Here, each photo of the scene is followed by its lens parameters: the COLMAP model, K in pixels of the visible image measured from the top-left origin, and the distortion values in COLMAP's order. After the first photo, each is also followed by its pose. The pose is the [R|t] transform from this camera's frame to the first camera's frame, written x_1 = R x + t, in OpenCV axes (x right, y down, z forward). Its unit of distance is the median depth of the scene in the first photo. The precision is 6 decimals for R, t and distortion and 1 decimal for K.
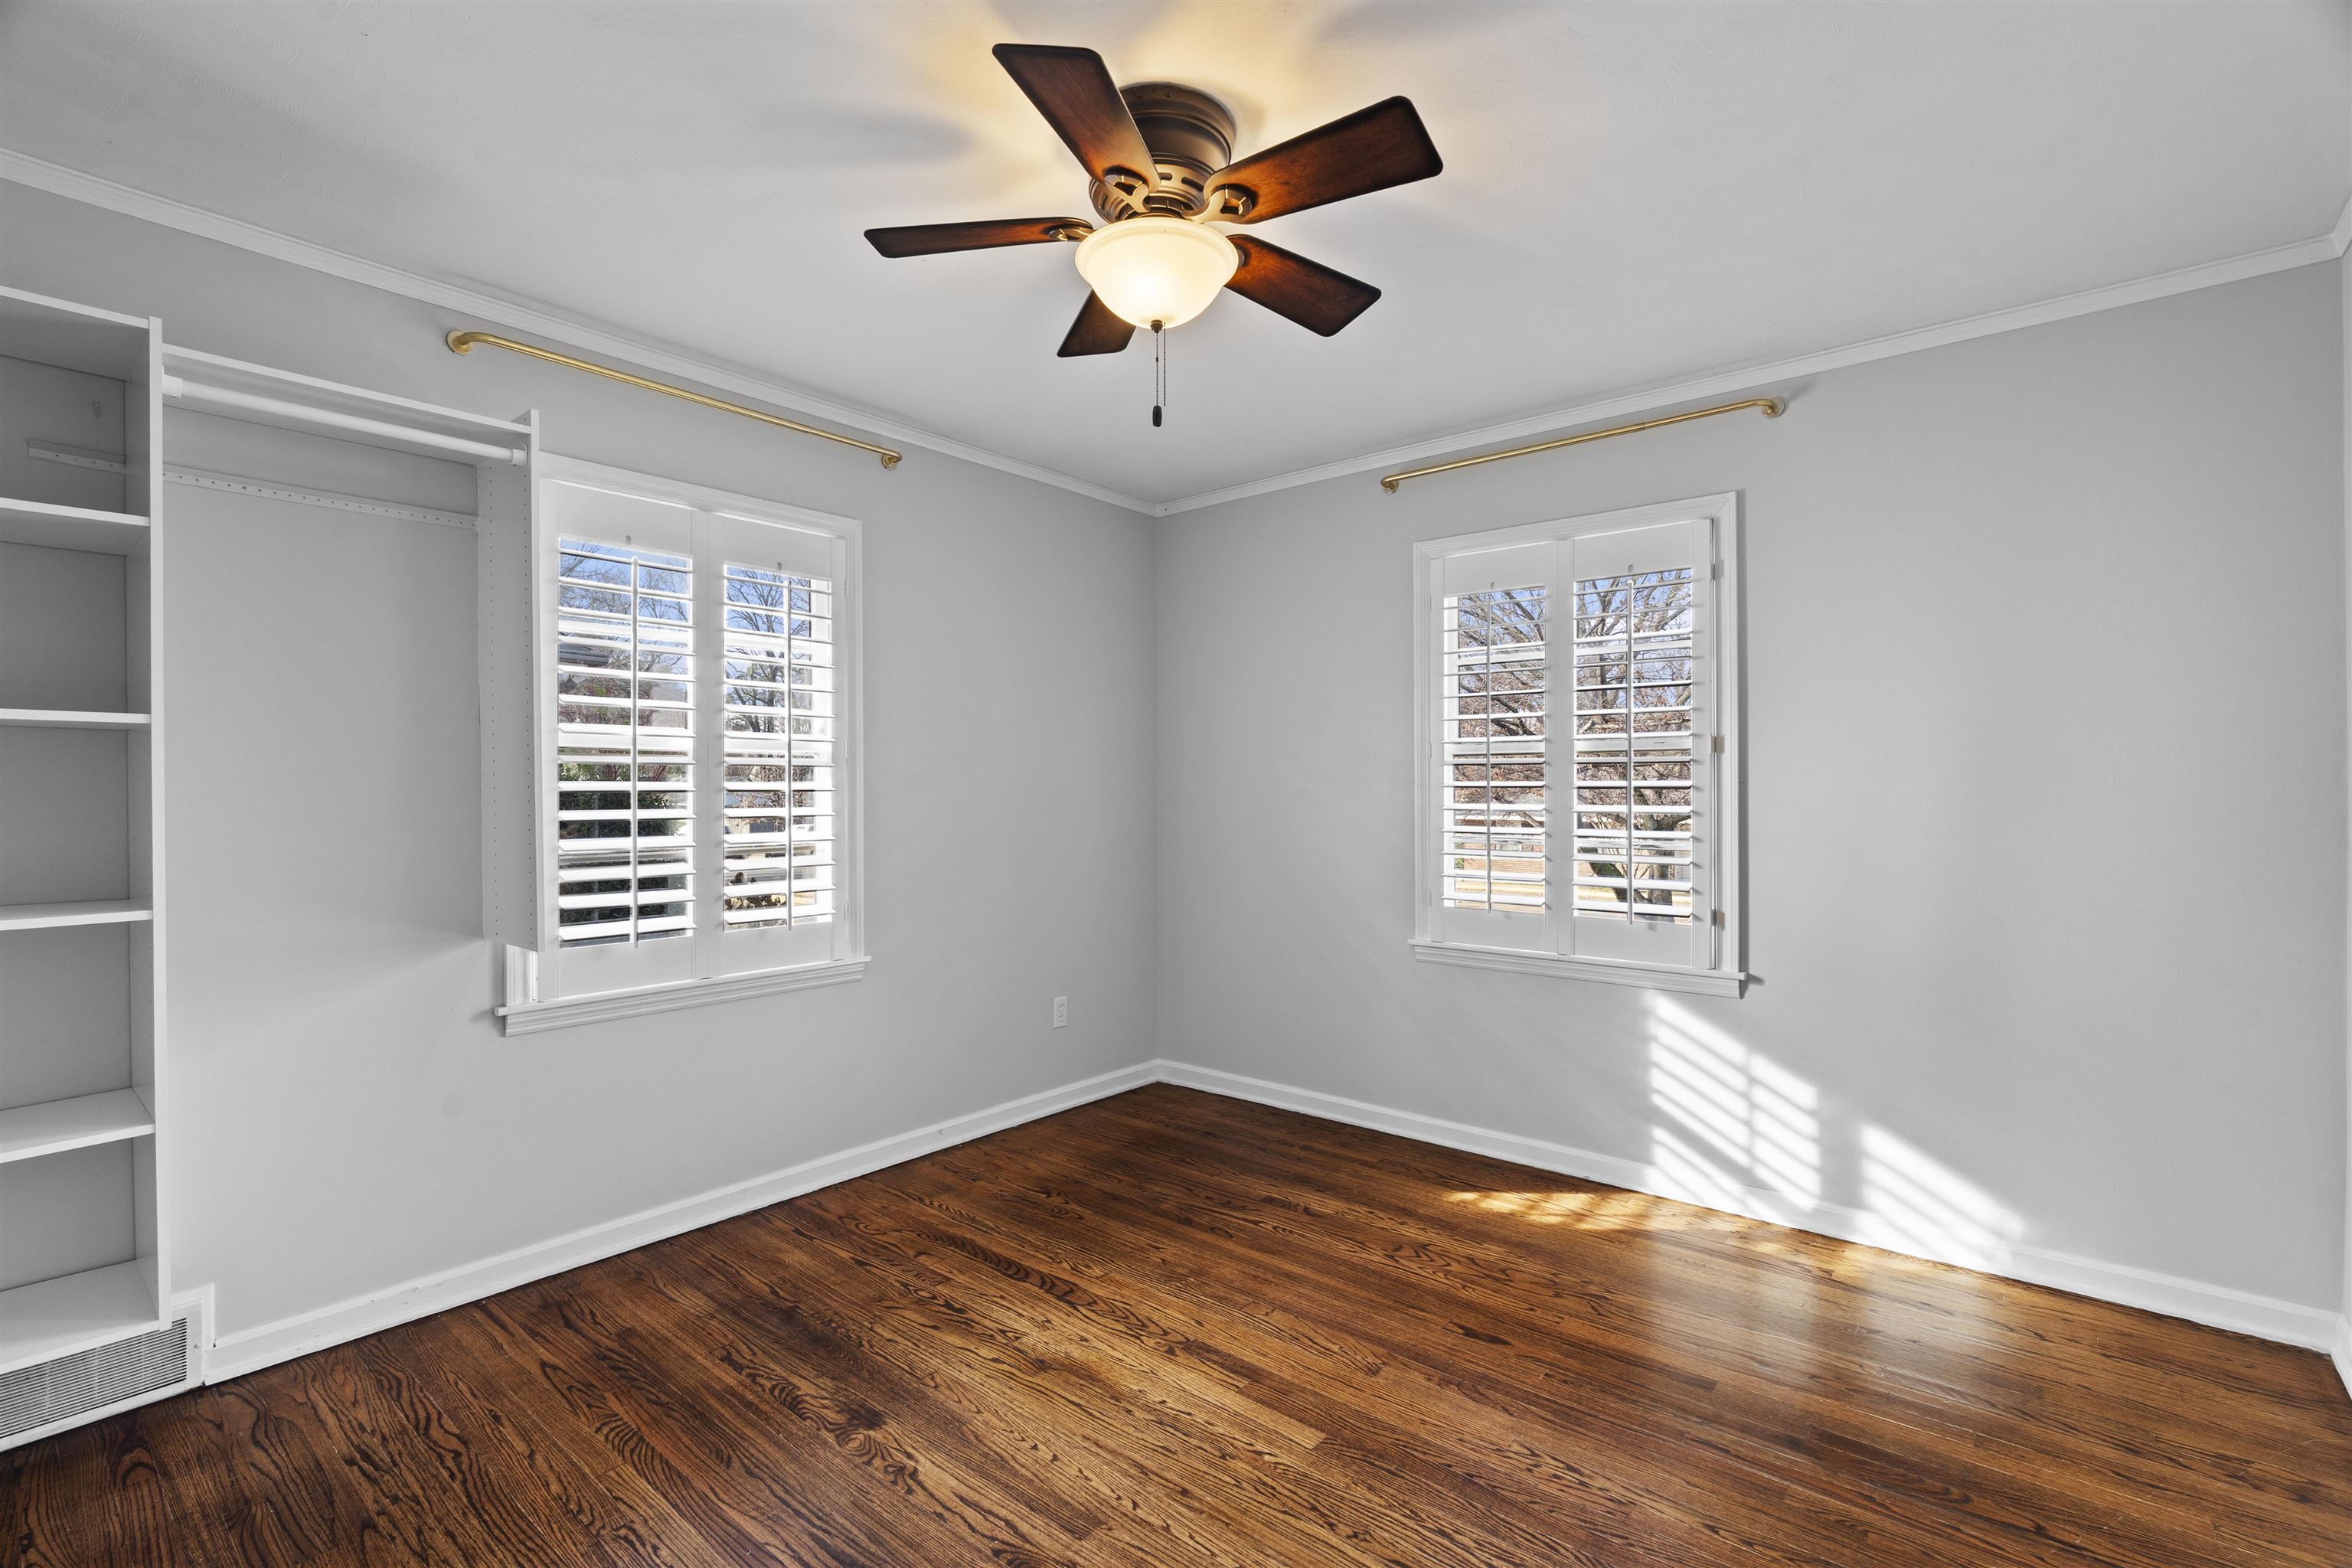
lens RADIAL K [[1055.6, 0, 1163.8], [0, 1055.6, 806.7], [0, 0, 1]] dist [-0.000658, 0.000334]
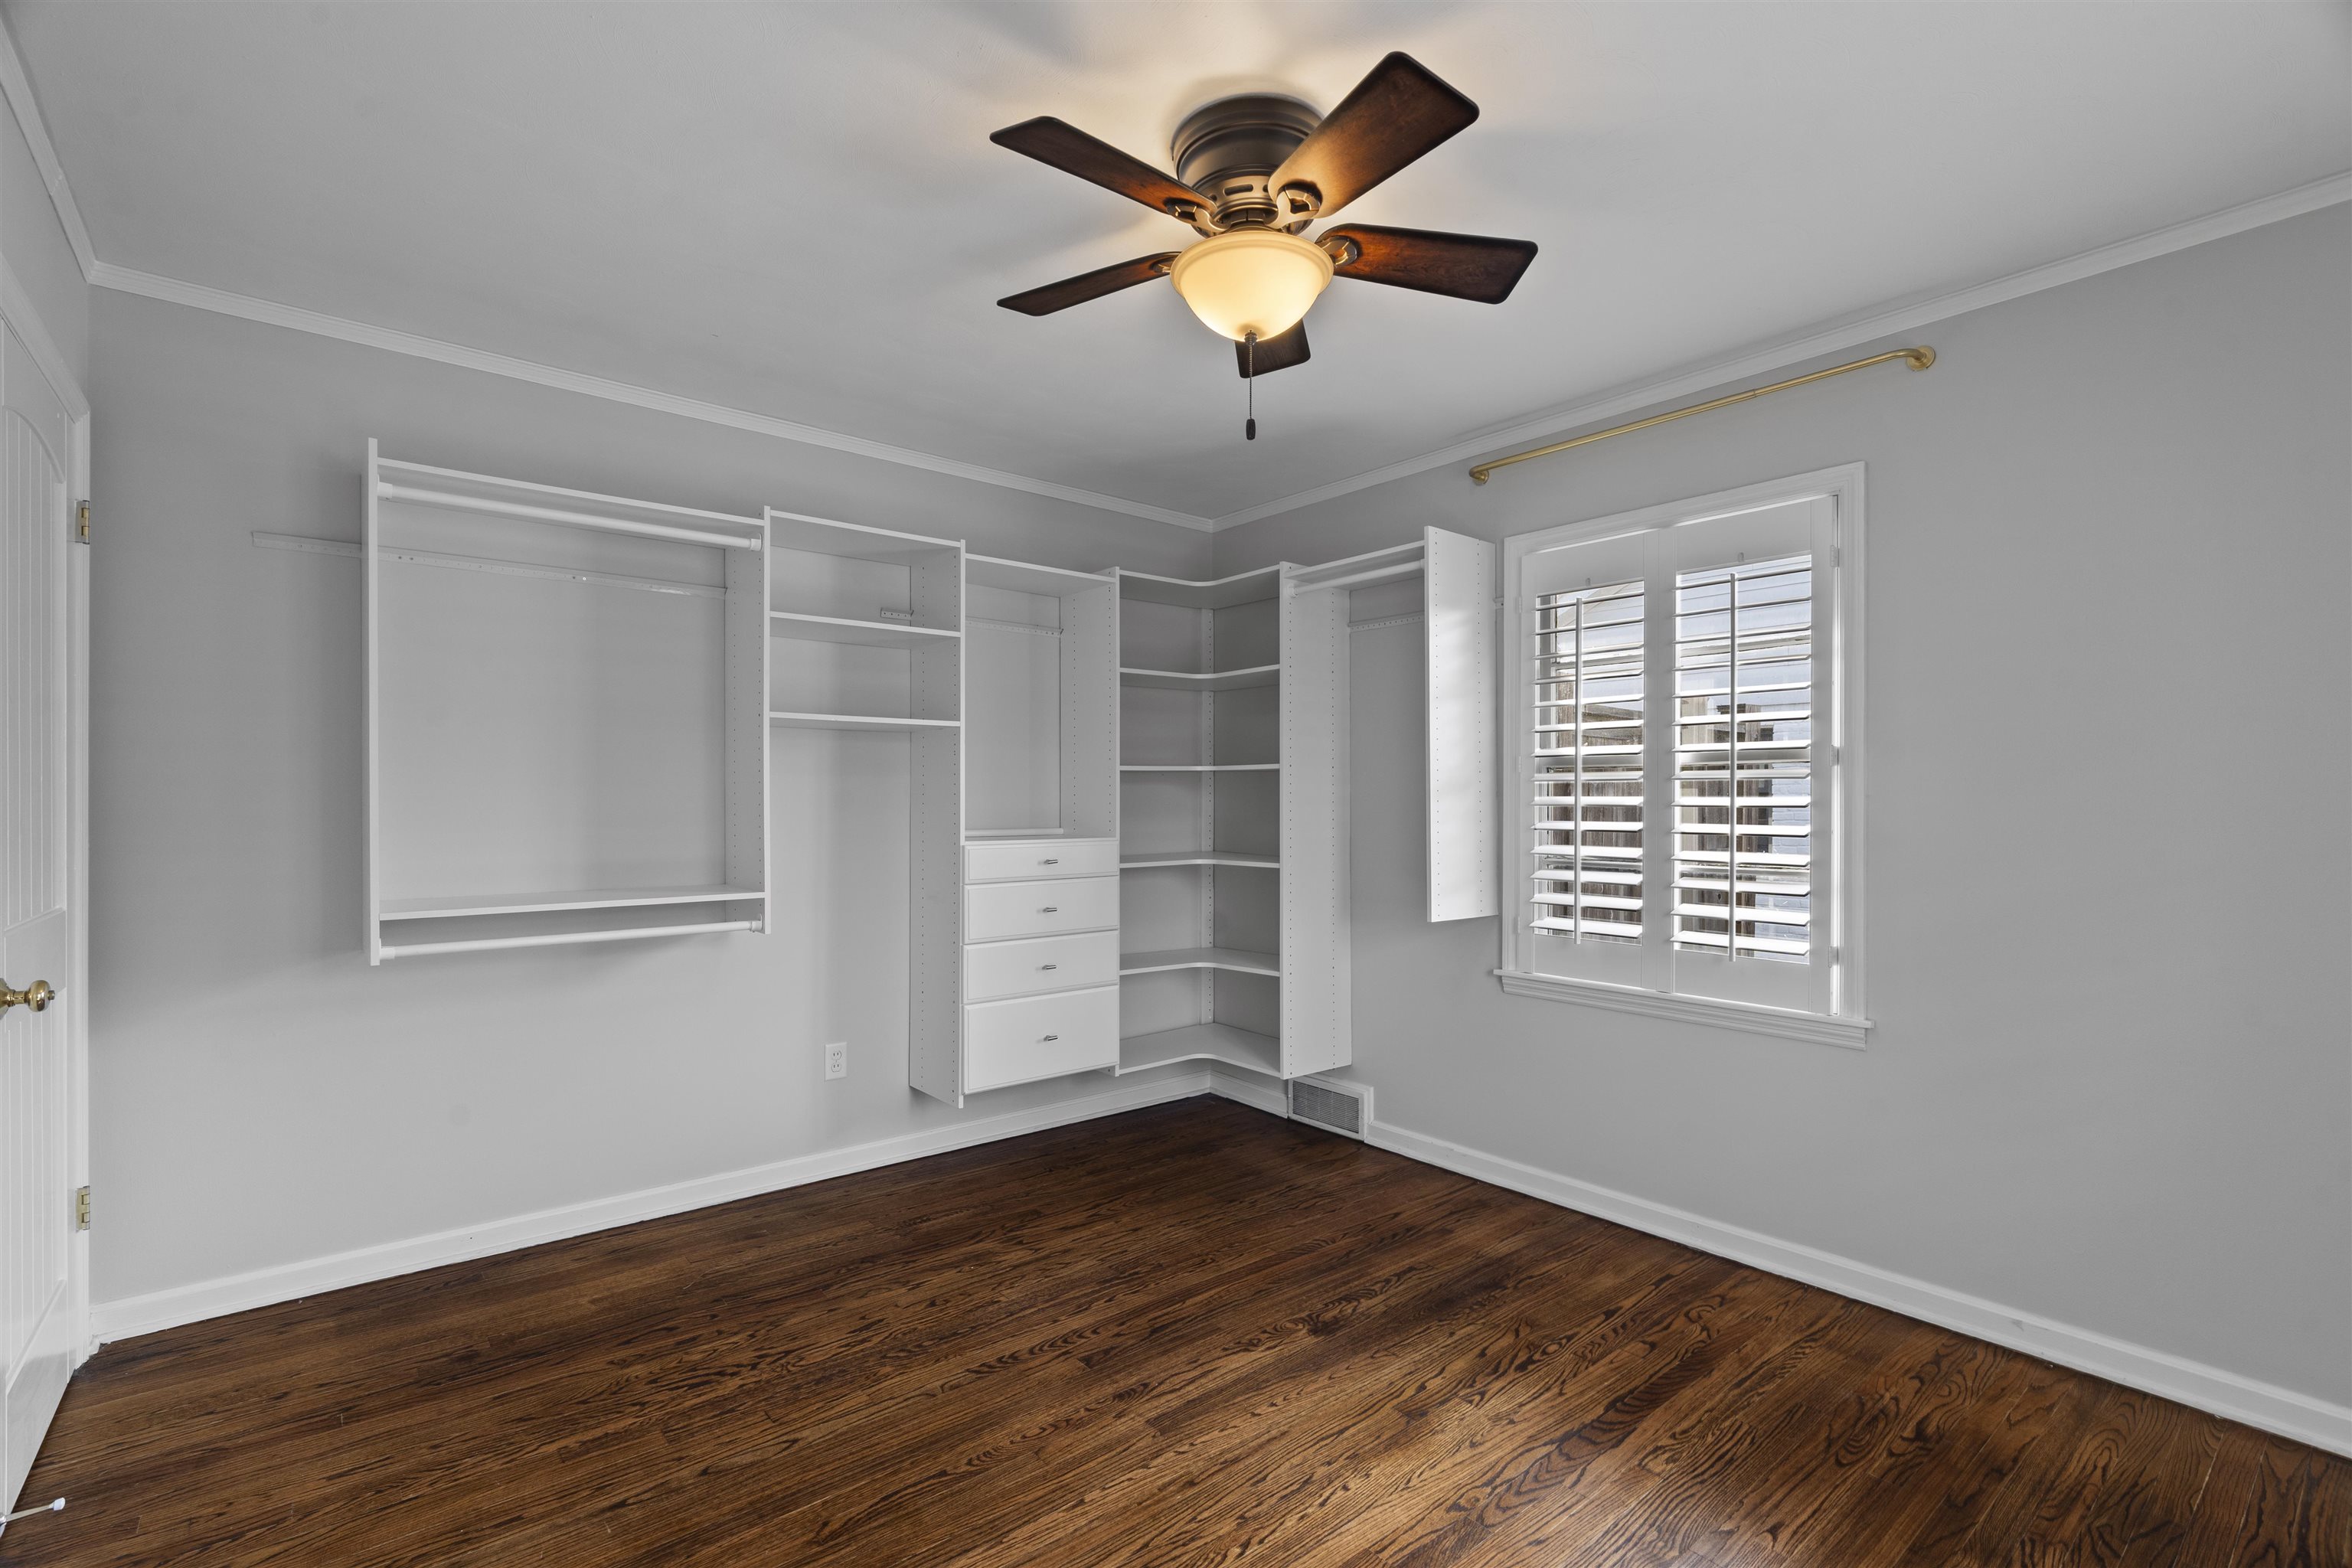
lens RADIAL K [[1055.6, 0, 1163.8], [0, 1055.6, 806.7], [0, 0, 1]] dist [-0.000658, 0.000334]
pose [[-0.176678, 0.002465, -0.984266, 0.772921], [-0.018892, 0.999804, 0.005895, -0.013041], [0.984087, 0.019636, -0.176597, 0.850203]]
